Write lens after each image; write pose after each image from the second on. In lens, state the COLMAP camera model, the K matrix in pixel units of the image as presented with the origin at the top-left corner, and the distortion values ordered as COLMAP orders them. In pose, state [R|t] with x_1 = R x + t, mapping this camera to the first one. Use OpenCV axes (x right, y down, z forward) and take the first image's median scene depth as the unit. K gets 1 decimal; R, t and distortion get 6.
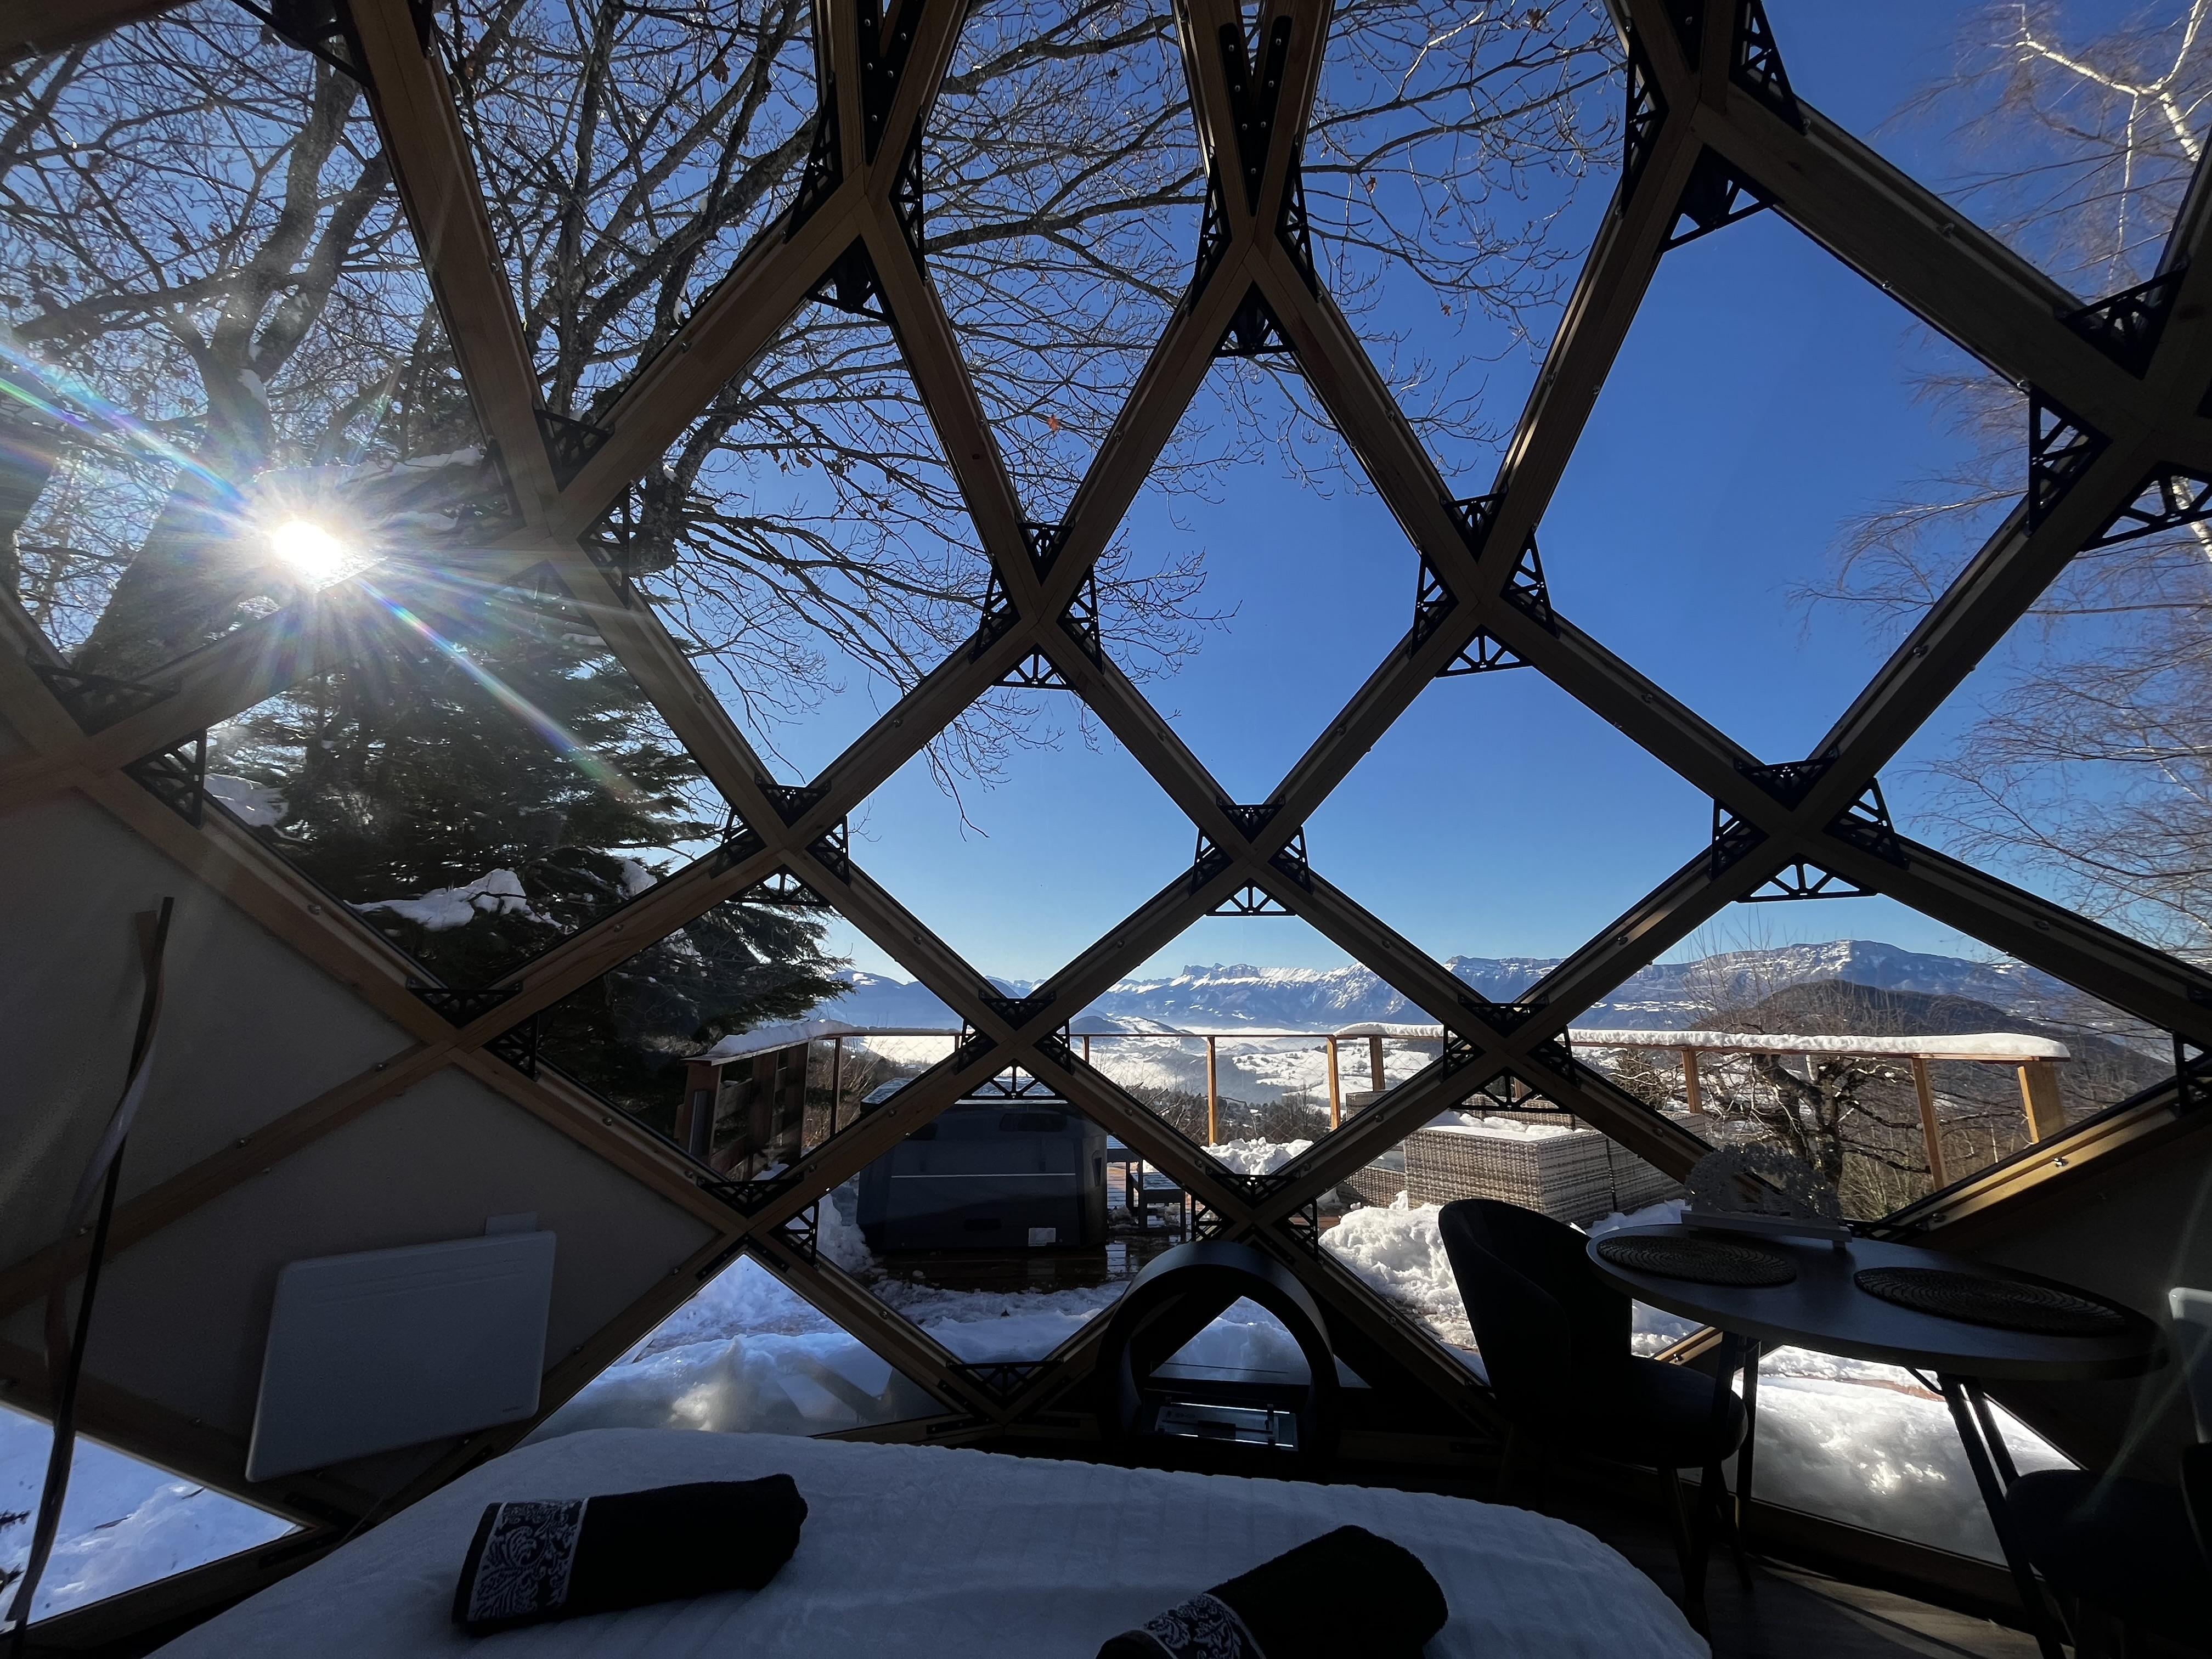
lens RADIAL K [[885.0, 0, 1102.8], [0, 885.0, 836.3], [0, 0, 1]] dist [-0.001764, 0.000622]
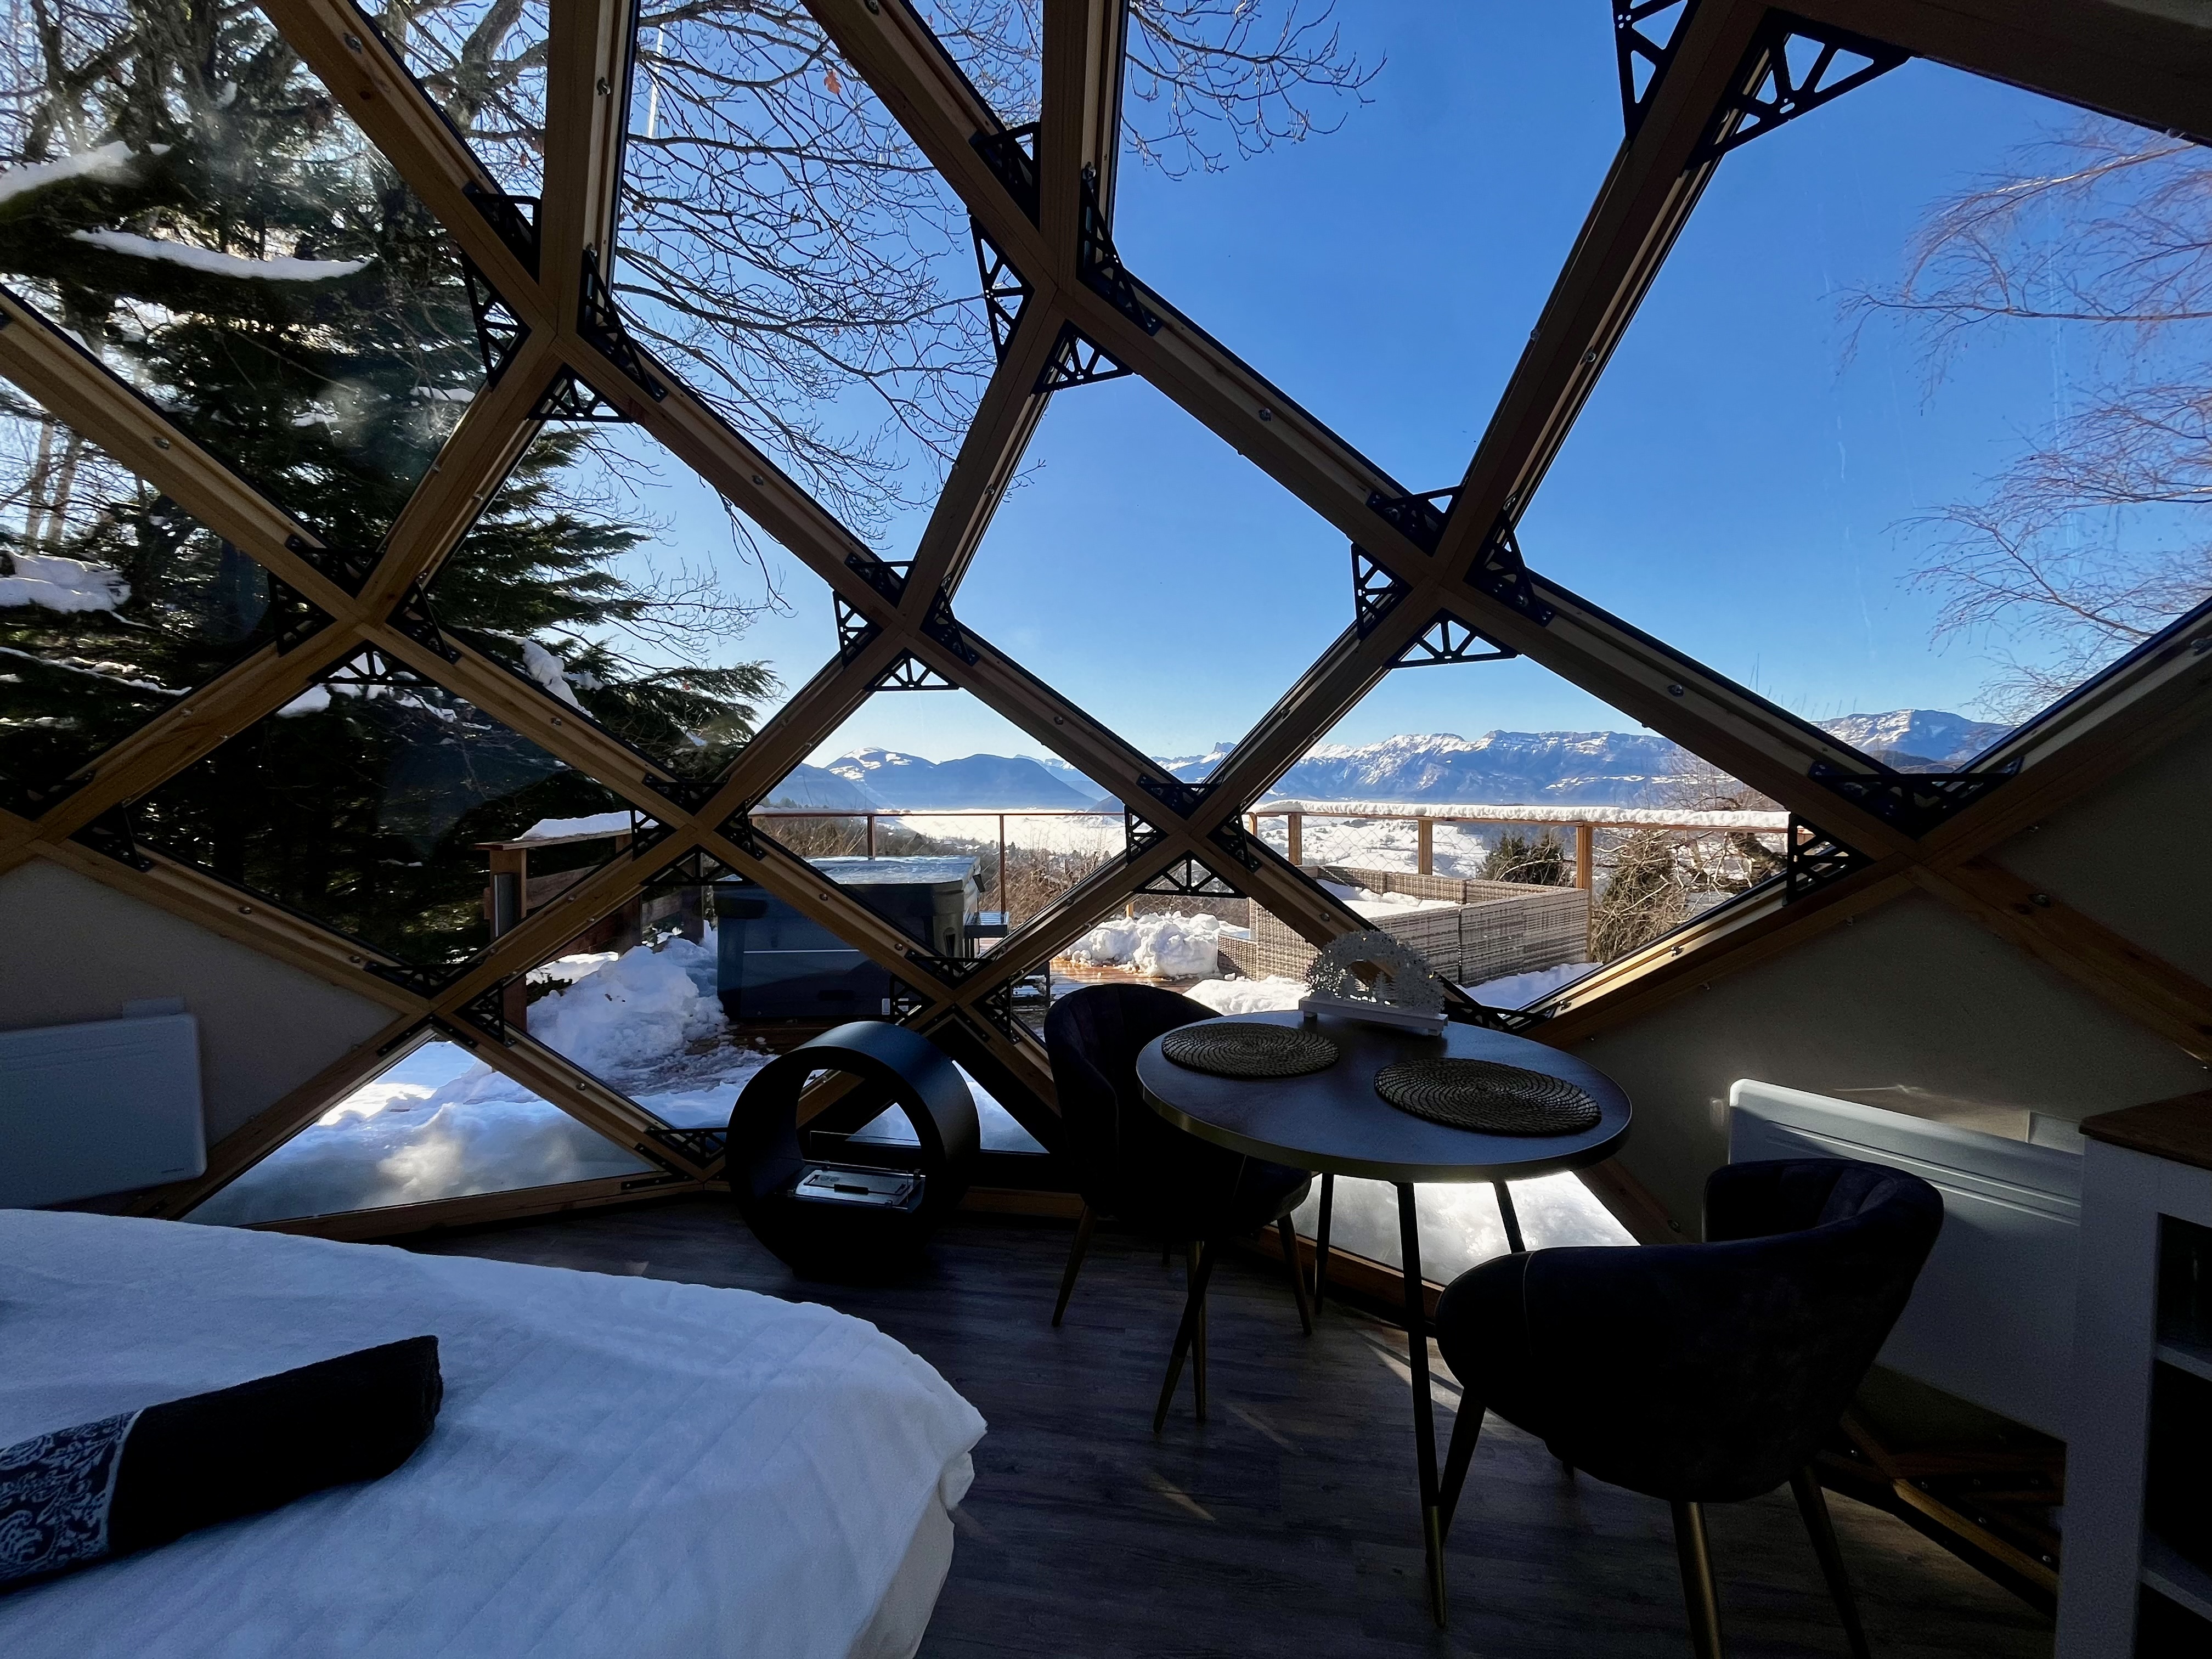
lens RADIAL K [[889.5, 0, 1109.1], [0, 889.5, 835.3], [0, 0, 1]] dist [-0.002503, -0.000105]
pose [[0.999299, -0.006603, -0.036841, 0.226006], [0.015429, 0.969467, 0.244738, 0.007565], [0.034100, -0.245135, 0.968889, 0.049760]]
